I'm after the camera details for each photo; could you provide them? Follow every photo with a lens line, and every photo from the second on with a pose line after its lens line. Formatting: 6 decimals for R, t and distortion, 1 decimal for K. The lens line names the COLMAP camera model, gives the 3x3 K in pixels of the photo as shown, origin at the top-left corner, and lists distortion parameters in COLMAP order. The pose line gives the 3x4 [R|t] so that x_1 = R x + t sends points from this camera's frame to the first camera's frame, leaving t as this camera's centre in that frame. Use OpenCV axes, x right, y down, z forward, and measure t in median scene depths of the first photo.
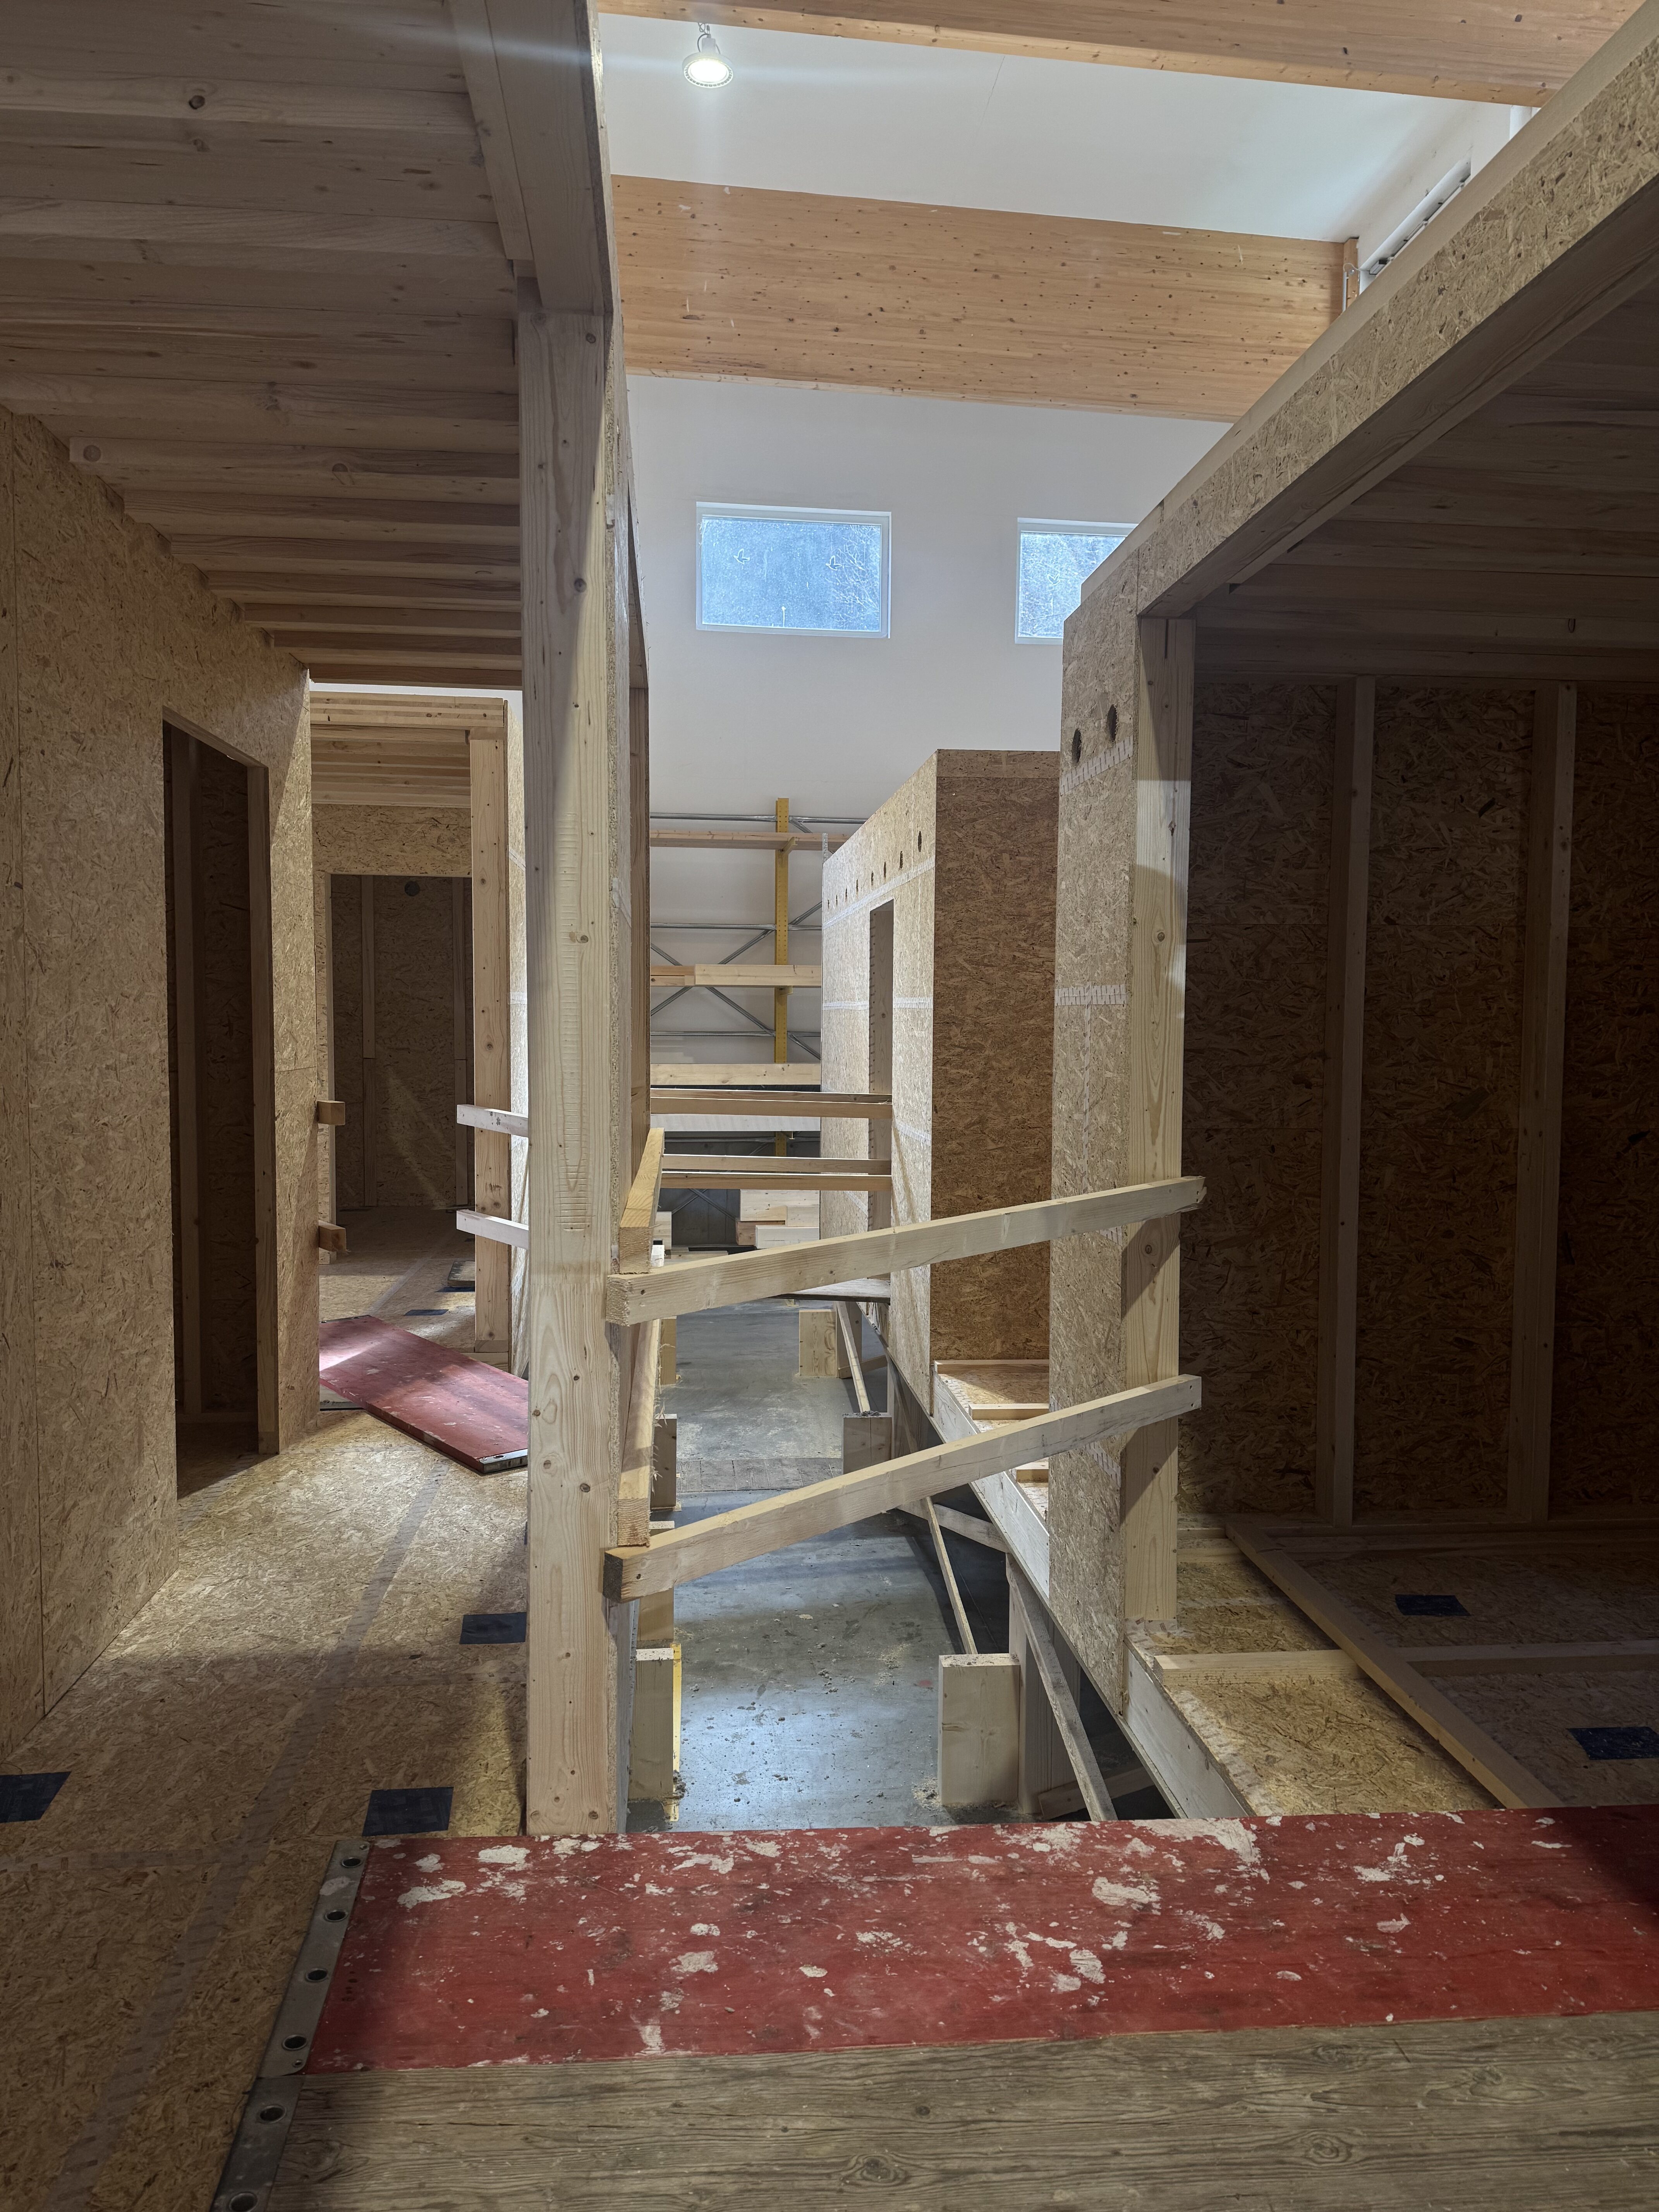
lens RADIAL K [[1572.9, 0, 830.7], [0, 1572.9, 1106.1], [0, 0, 1]] dist [0.080299, -0.014387]
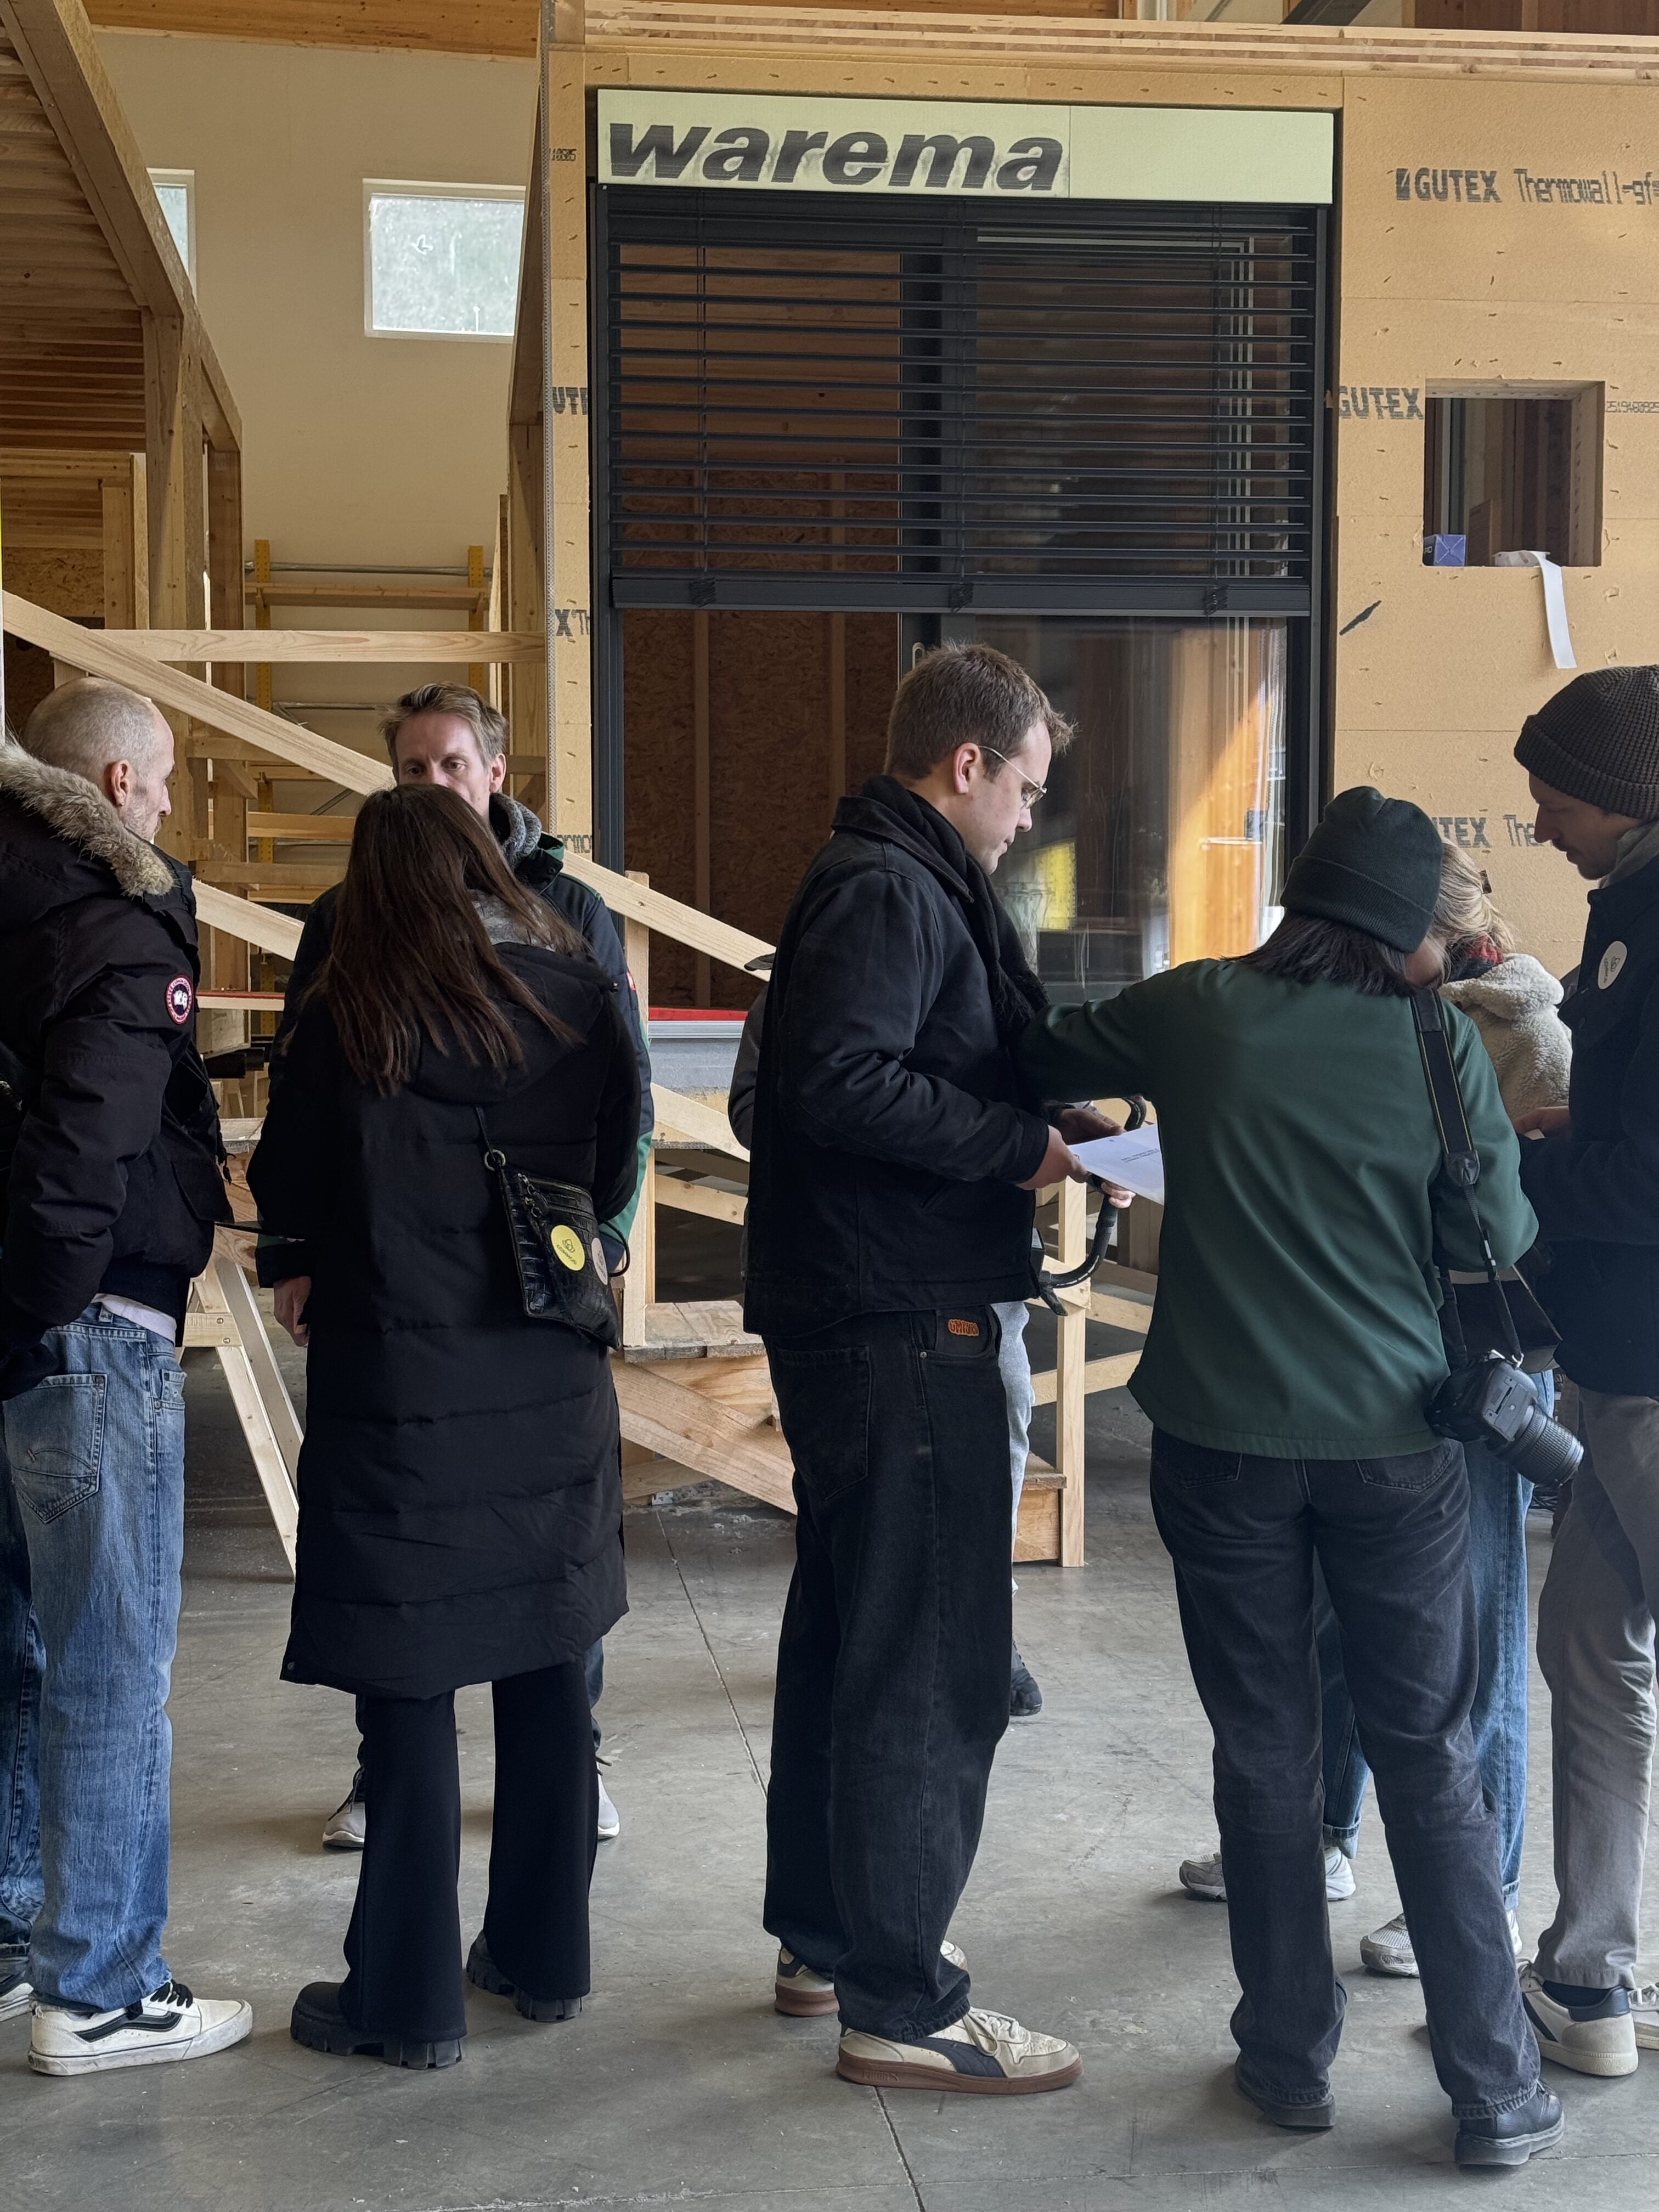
lens RADIAL K [[3064.3, 0, 828.8], [0, 3064.3, 1105.7], [0, 0, 1]] dist [0.129585, 0.000000]
pose [[0.999695, -0.009239, 0.022912, 0.307432], [0.009650, 0.999794, -0.017873, 0.331052], [-0.022742, 0.018089, 0.999578, -1.572155]]
